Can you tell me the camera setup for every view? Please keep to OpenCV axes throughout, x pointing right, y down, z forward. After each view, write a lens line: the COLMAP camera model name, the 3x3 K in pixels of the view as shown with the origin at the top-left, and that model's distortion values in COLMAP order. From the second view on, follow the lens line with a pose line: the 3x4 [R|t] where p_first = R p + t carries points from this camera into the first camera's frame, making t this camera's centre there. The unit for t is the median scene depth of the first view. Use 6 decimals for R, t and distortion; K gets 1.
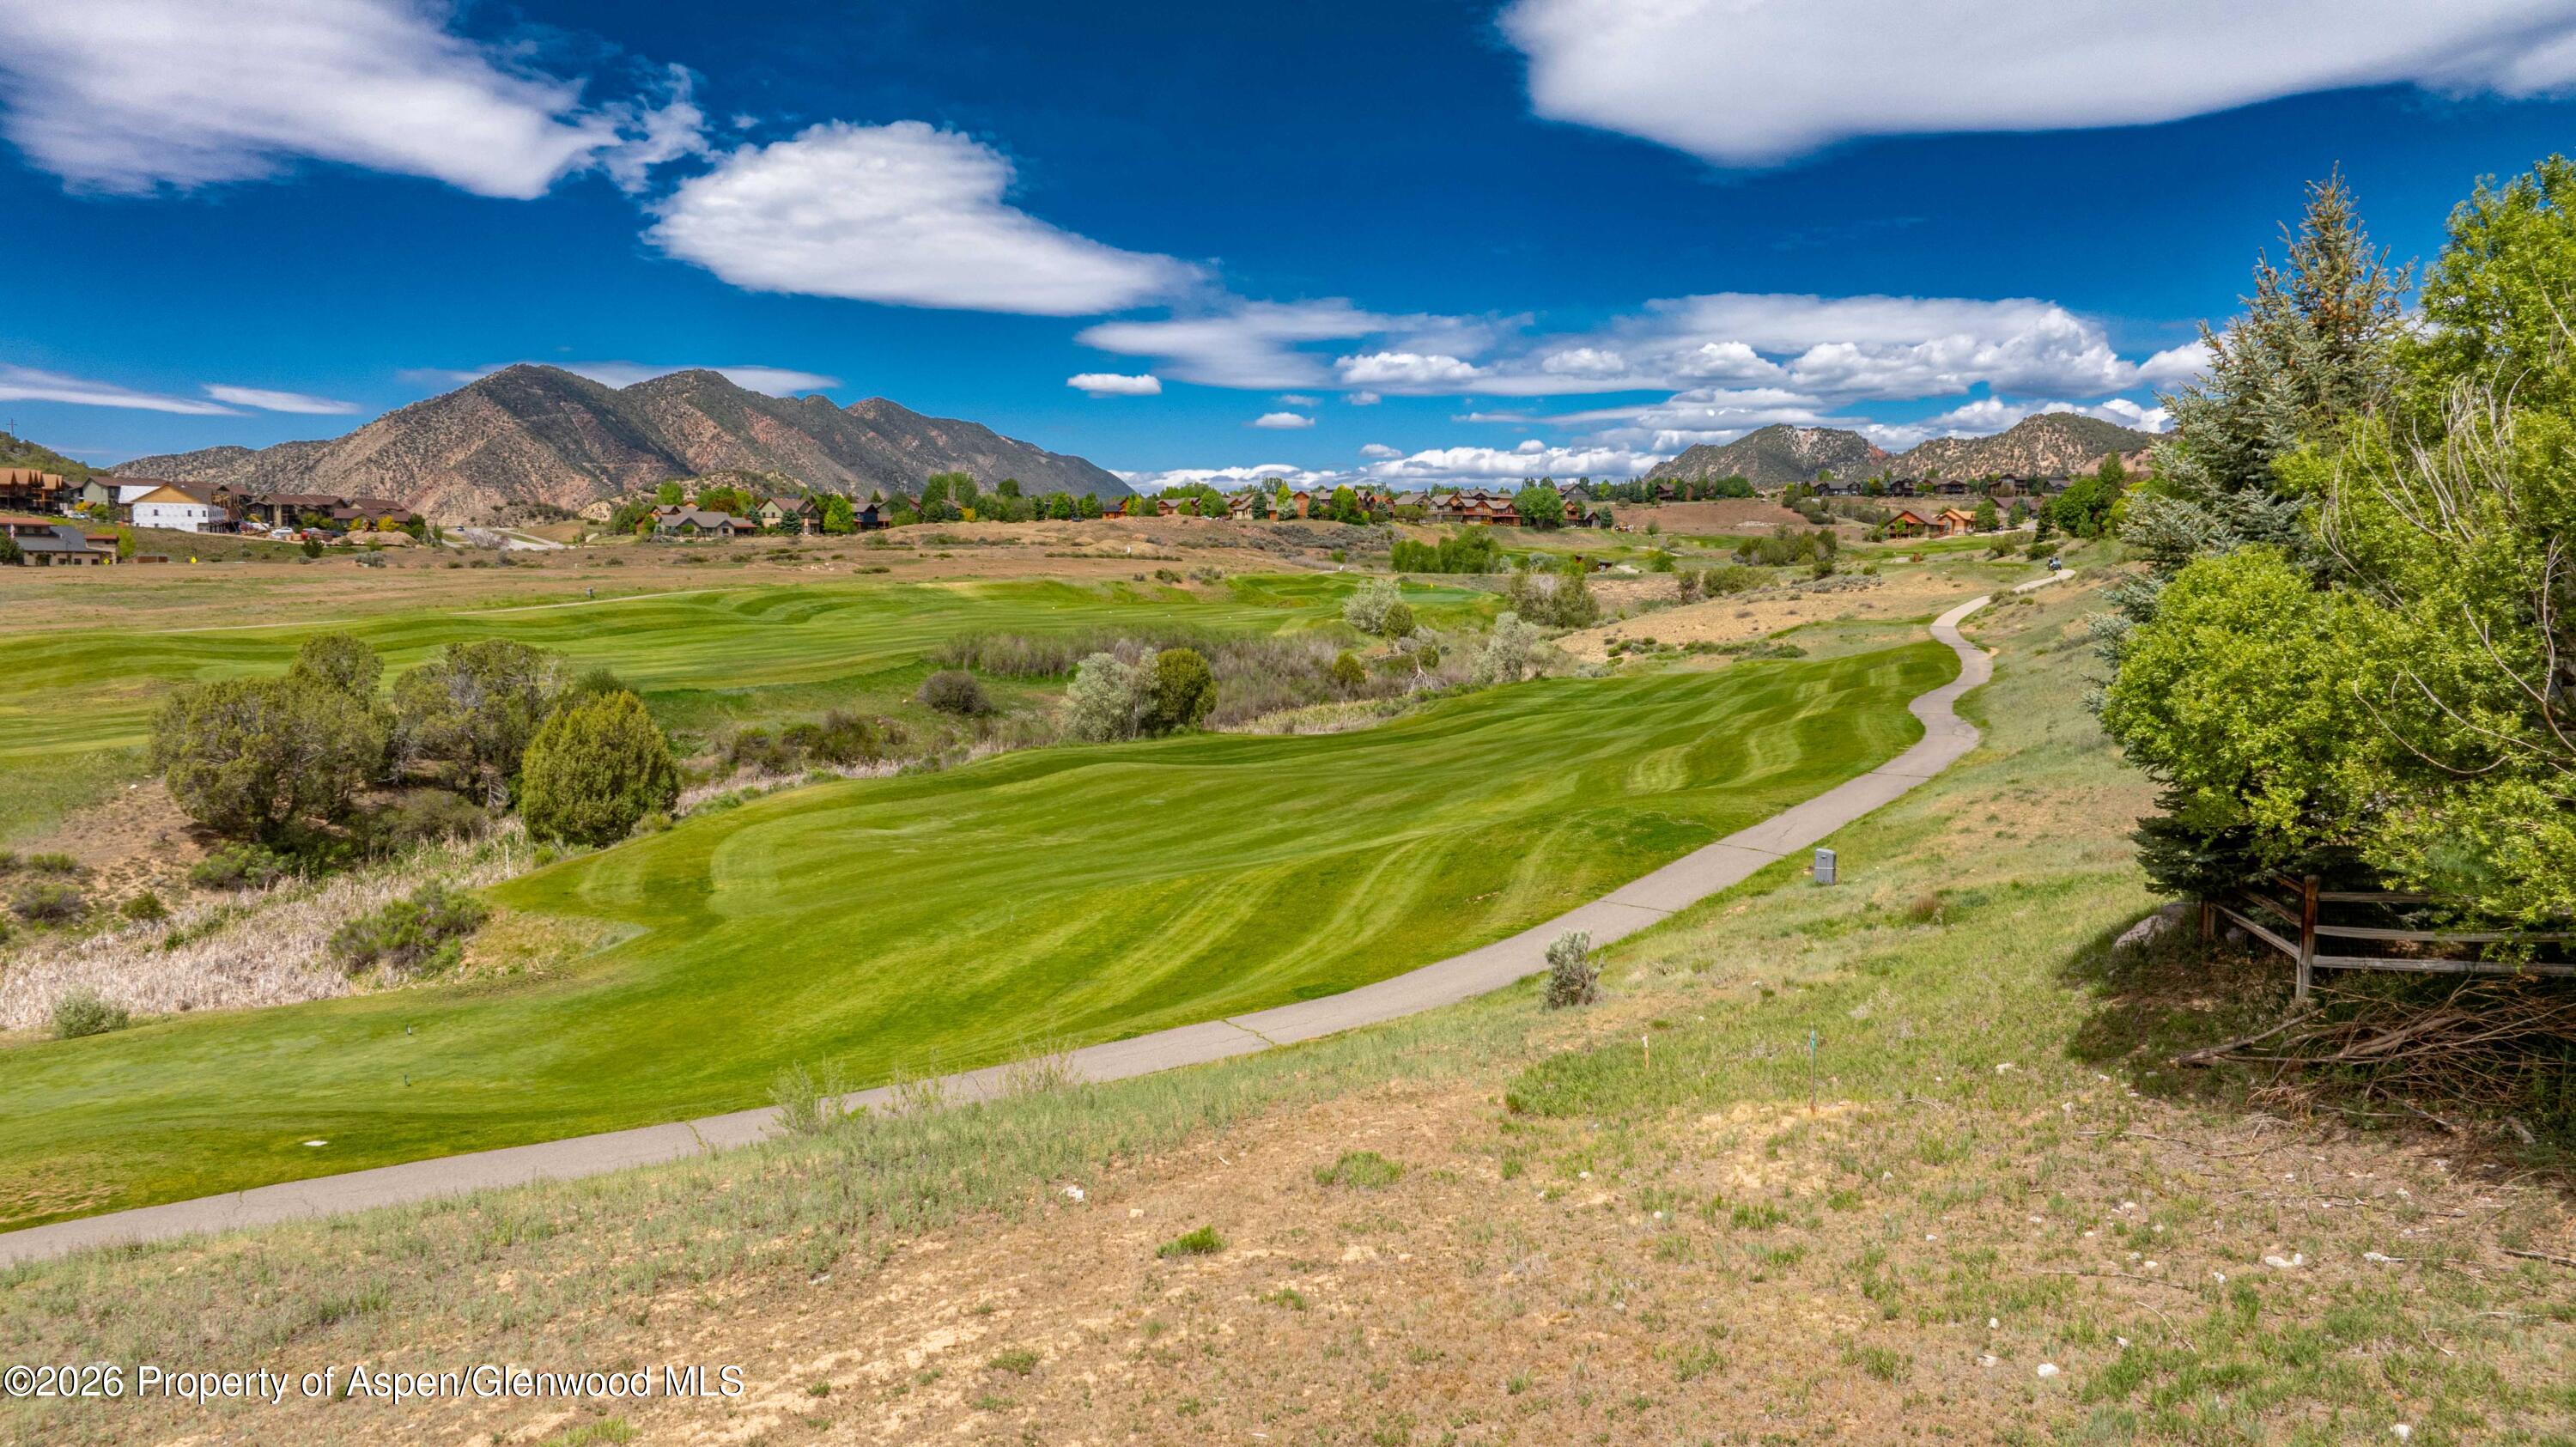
lens RADIAL K [[1815.9, 0, 1339.1], [0, 1815.9, 774.0], [0, 0, 1]] dist [-0.082873, 0.064446]
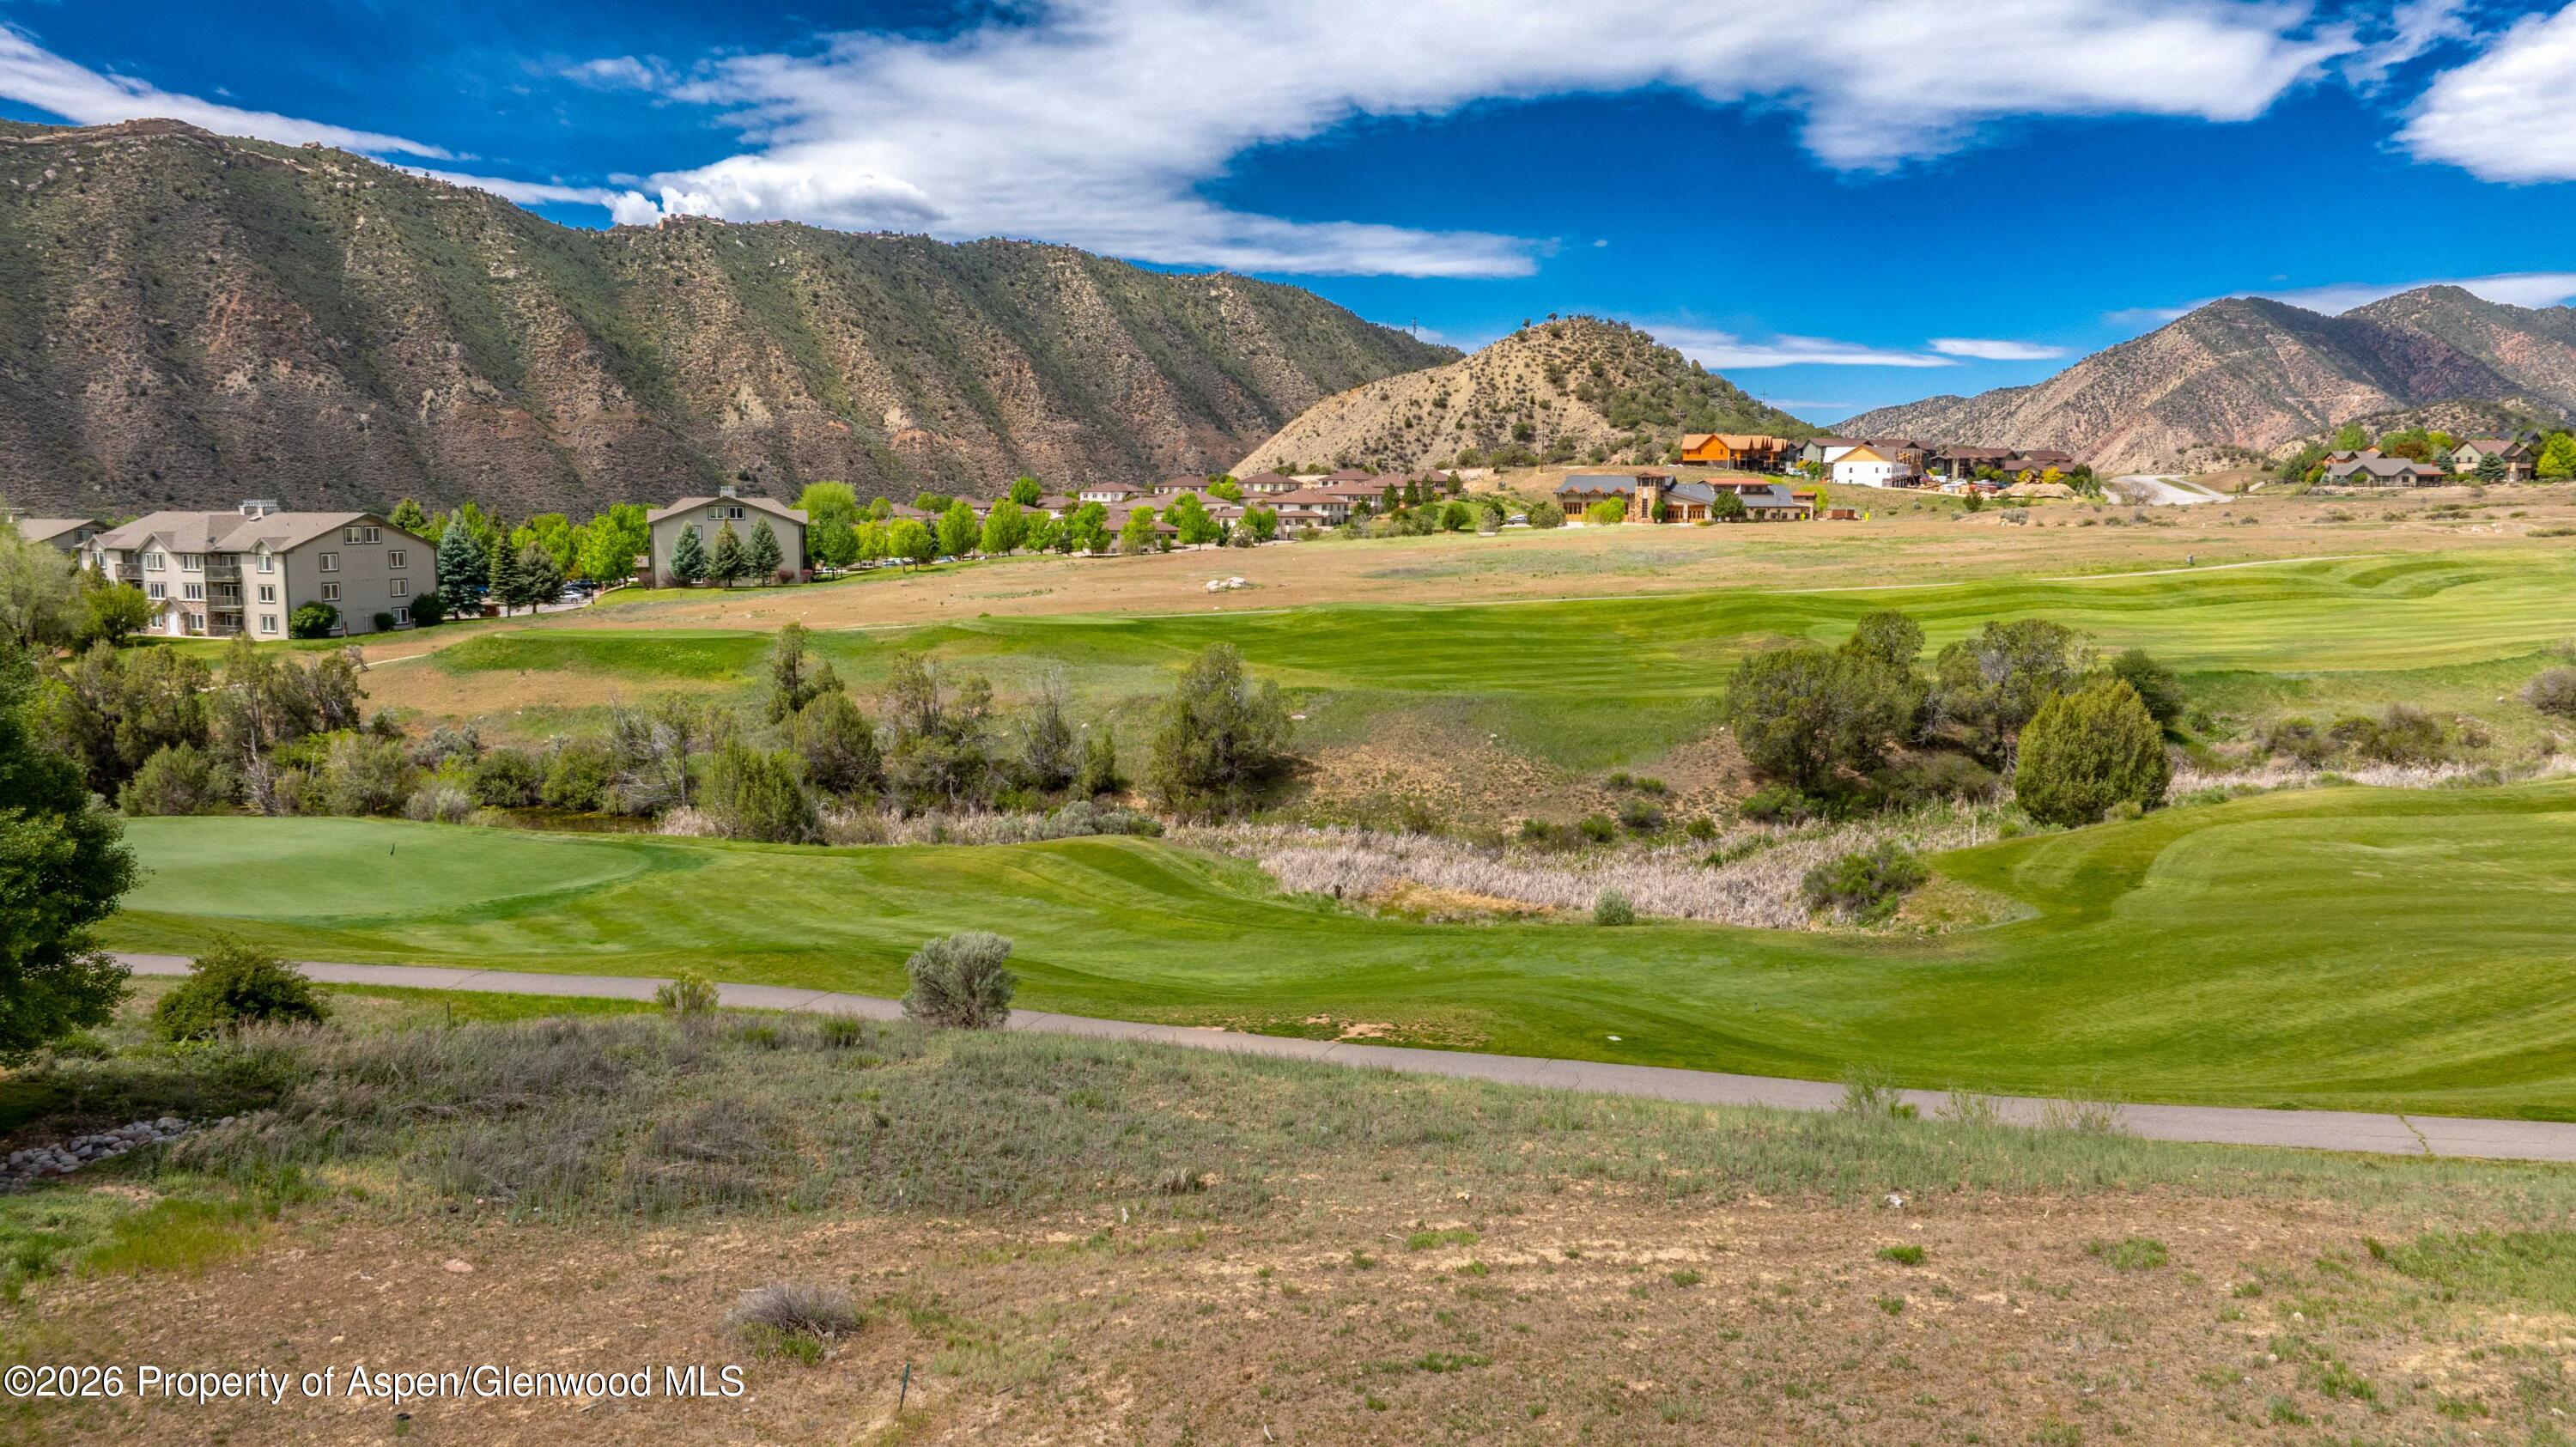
lens RADIAL K [[1807.3, 0, 1297.0], [0, 1807.3, 720.9], [0, 0, 1]] dist [-0.018098, -0.000564]
pose [[0.625090, 0.085124, -0.775897, 0.081393], [-0.082102, 0.995692, 0.043094, -0.019355], [0.776223, 0.036765, 0.629386, -0.024812]]
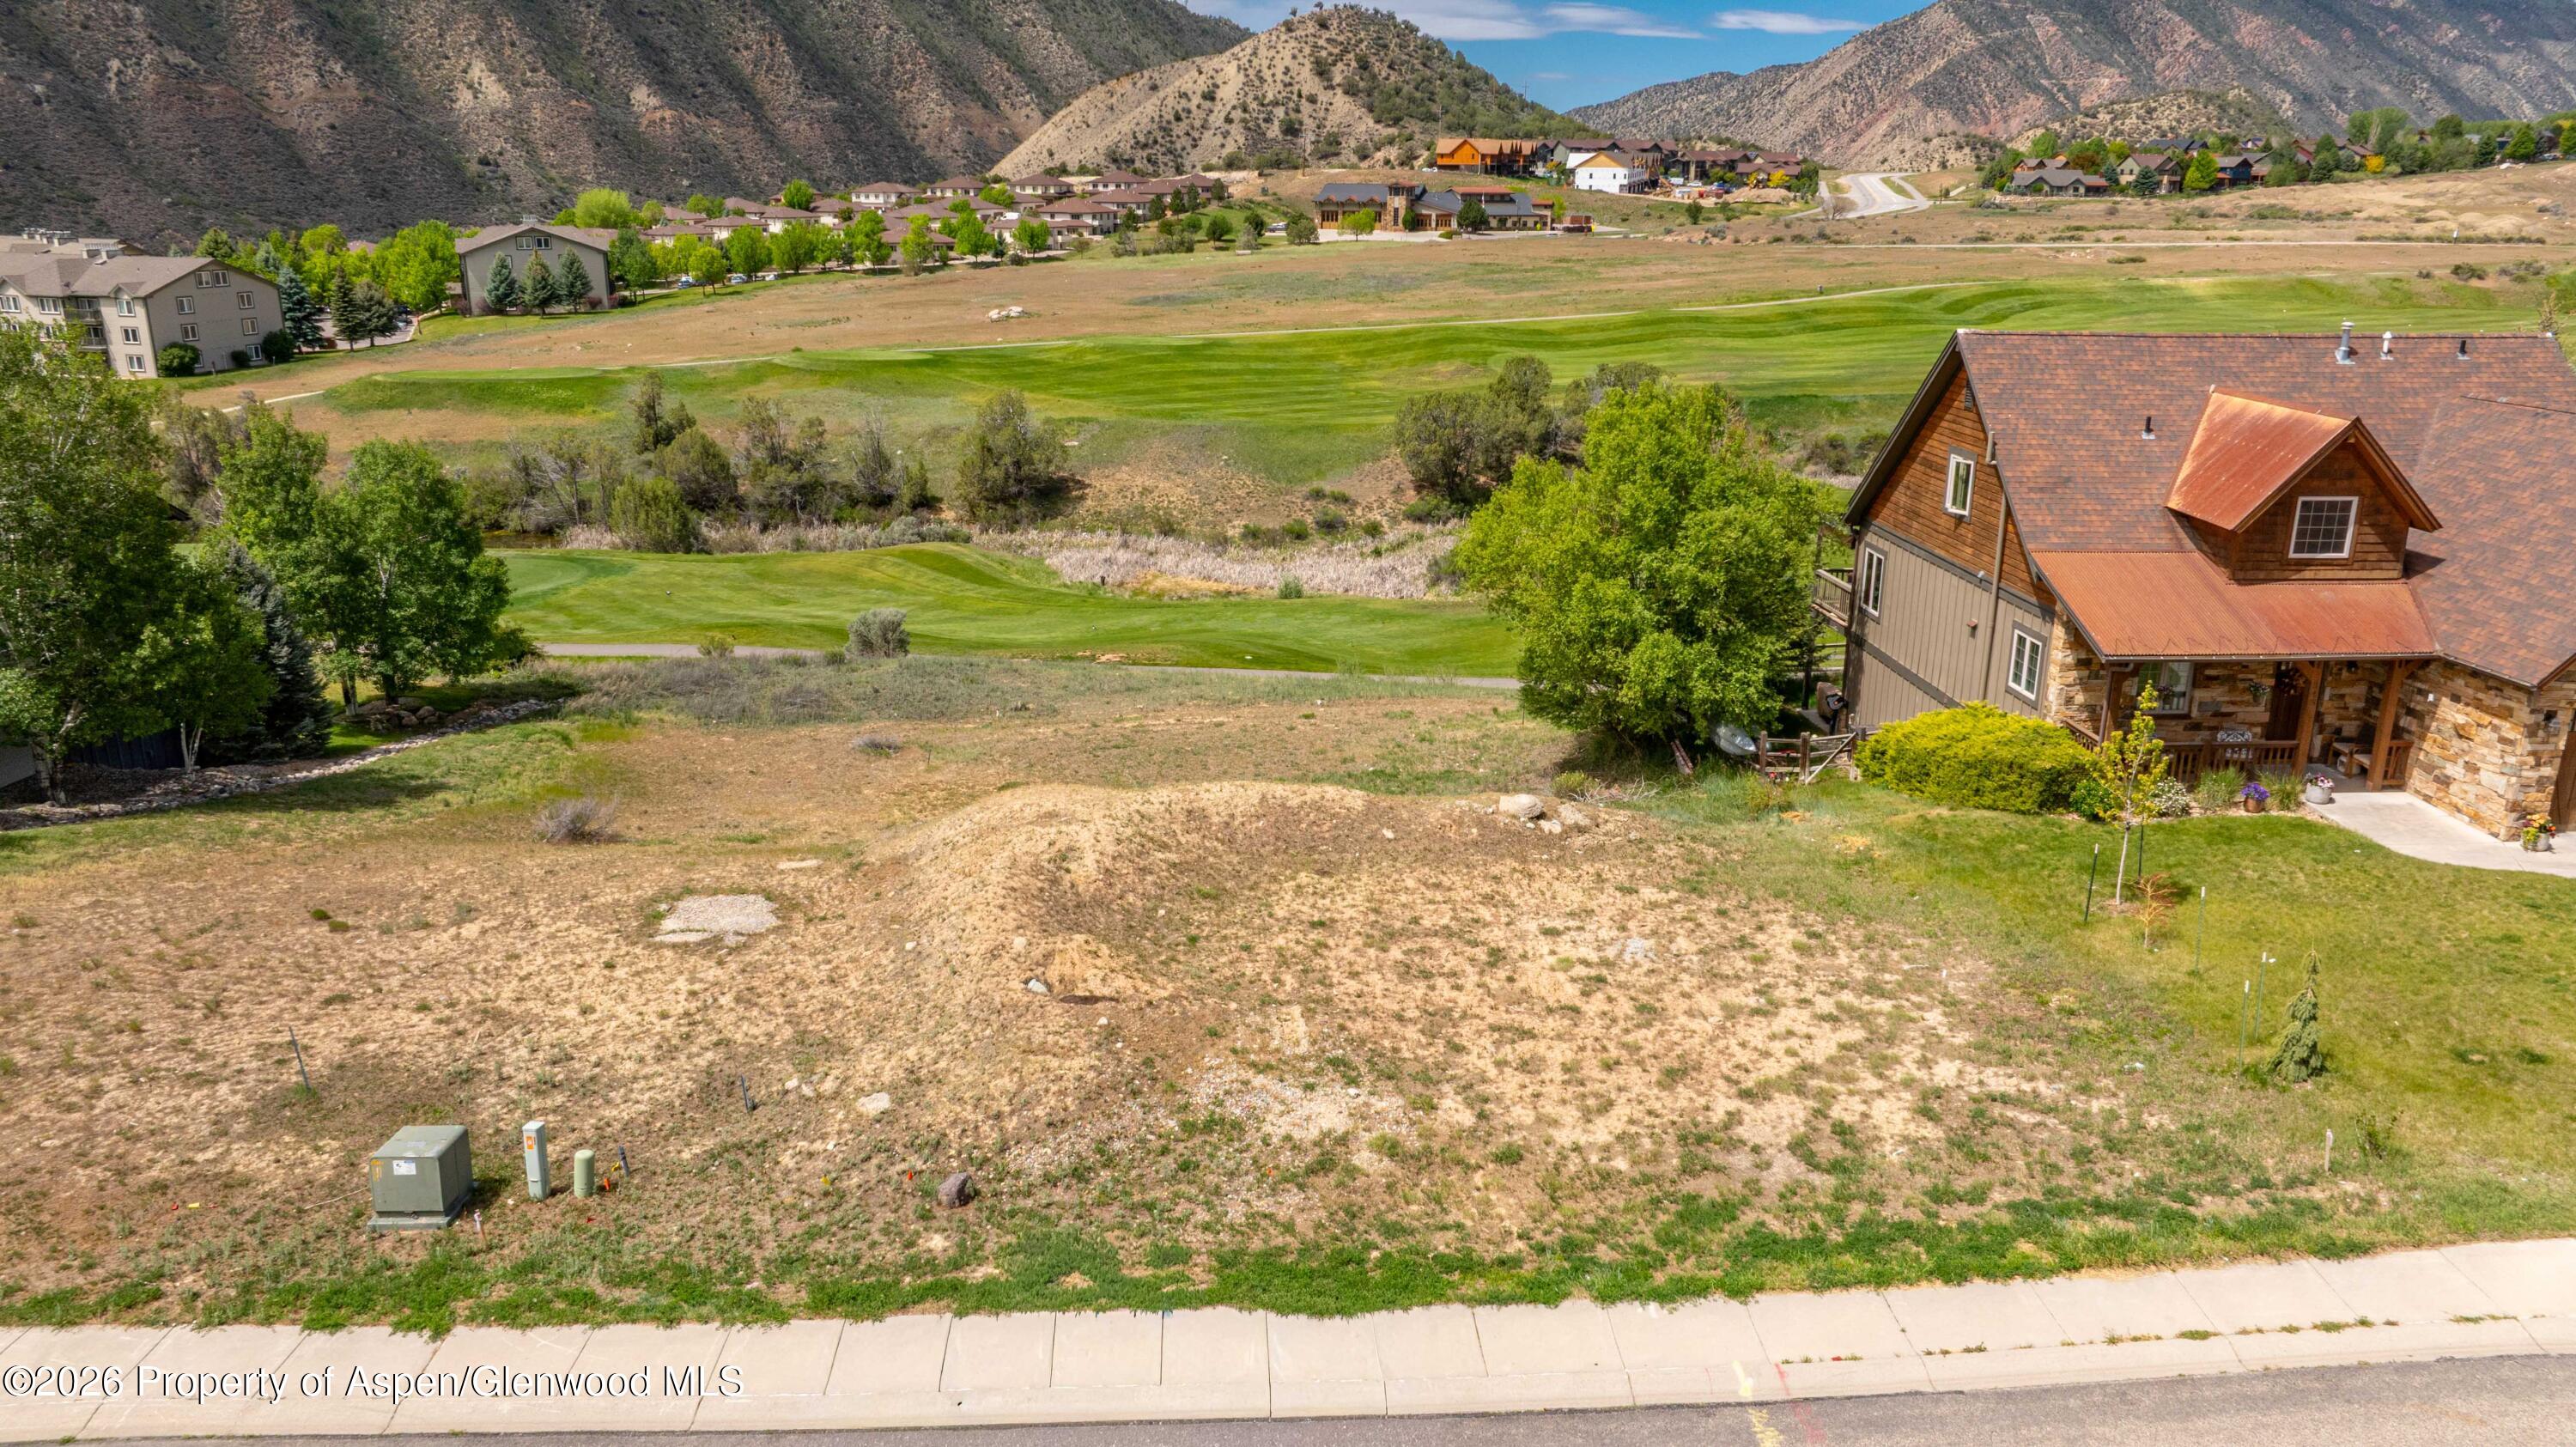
lens RADIAL K [[1807.3, 0, 1297.0], [0, 1807.3, 720.9], [0, 0, 1]] dist [-0.018098, -0.000564]
pose [[0.714107, 0.195659, -0.672137, 0.282744], [-0.075487, 0.976070, 0.203933, -0.054622], [0.695954, -0.094892, 0.711789, -0.185188]]
